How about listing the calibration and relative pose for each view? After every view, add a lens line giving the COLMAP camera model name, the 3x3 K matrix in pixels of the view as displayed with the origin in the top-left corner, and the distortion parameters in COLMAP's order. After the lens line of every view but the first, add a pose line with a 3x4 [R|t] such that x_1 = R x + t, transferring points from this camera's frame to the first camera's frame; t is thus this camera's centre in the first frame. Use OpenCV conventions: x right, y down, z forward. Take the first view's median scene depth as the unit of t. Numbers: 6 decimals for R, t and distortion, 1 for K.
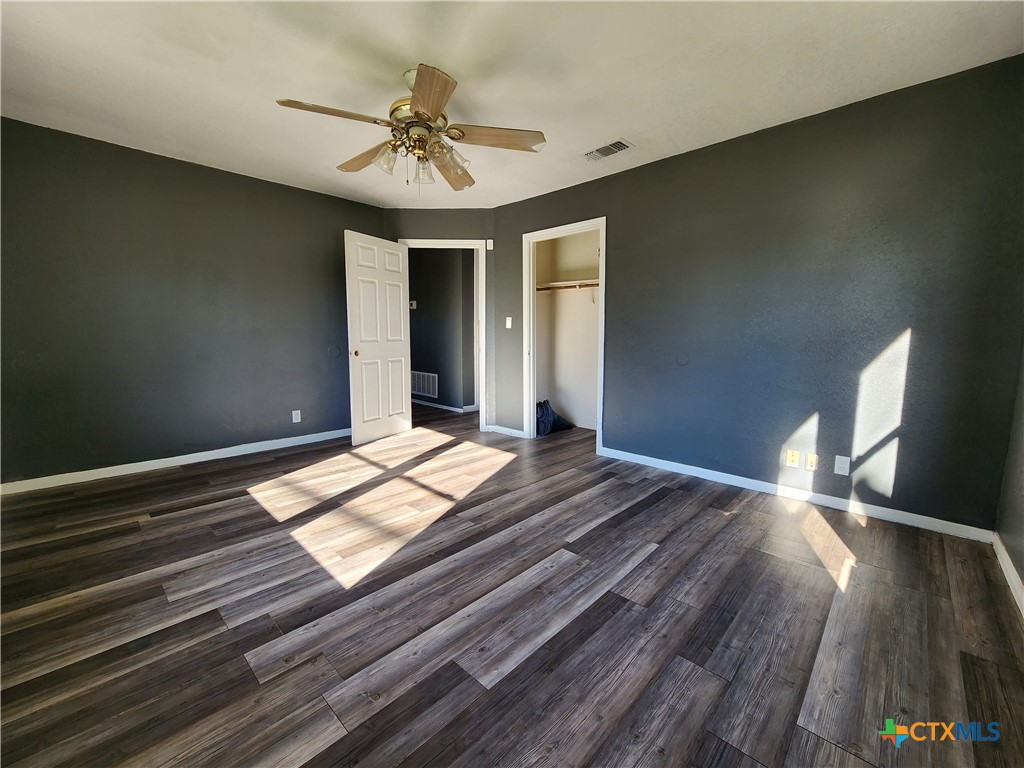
lens RADIAL K [[421.9, 0, 511.6], [0, 421.9, 384.1], [0, 0, 1]] dist [-0.002627, 0.002724]
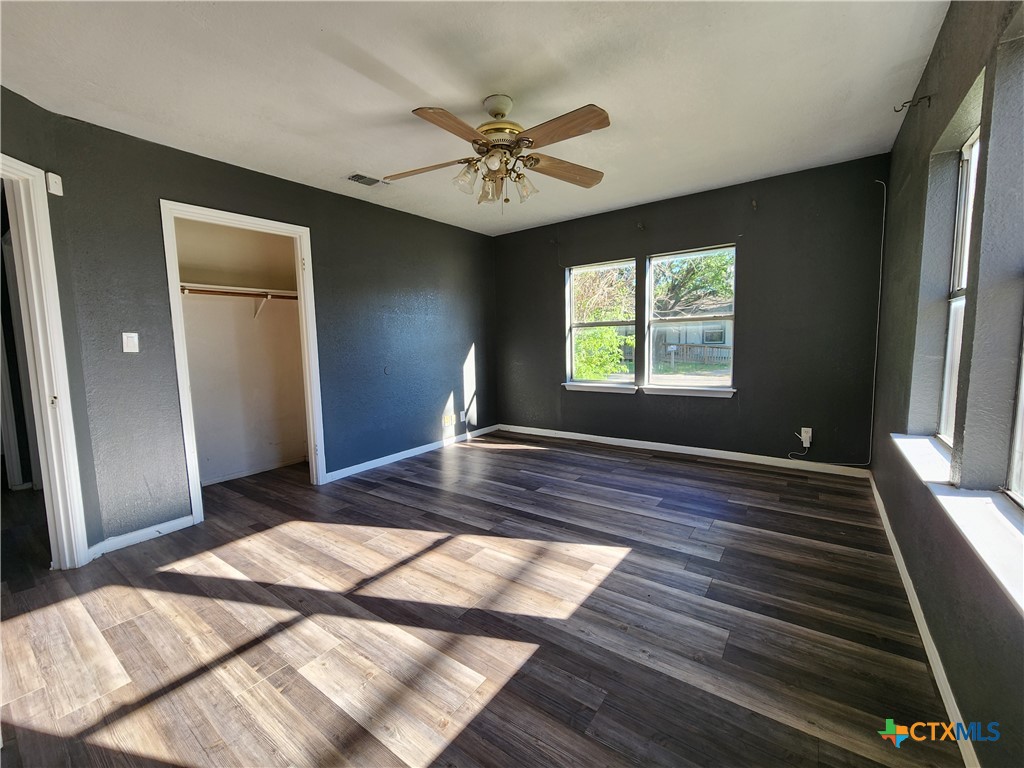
lens RADIAL K [[421.9, 0, 506.1], [0, 421.9, 382.9], [0, 0, 1]] dist [-0.002627, 0.002724]
pose [[-0.124363, -0.098261, 0.987359, -1.146220], [0.149434, 0.981880, 0.116538, -0.152409], [-0.980920, 0.162038, -0.107426, 1.057324]]
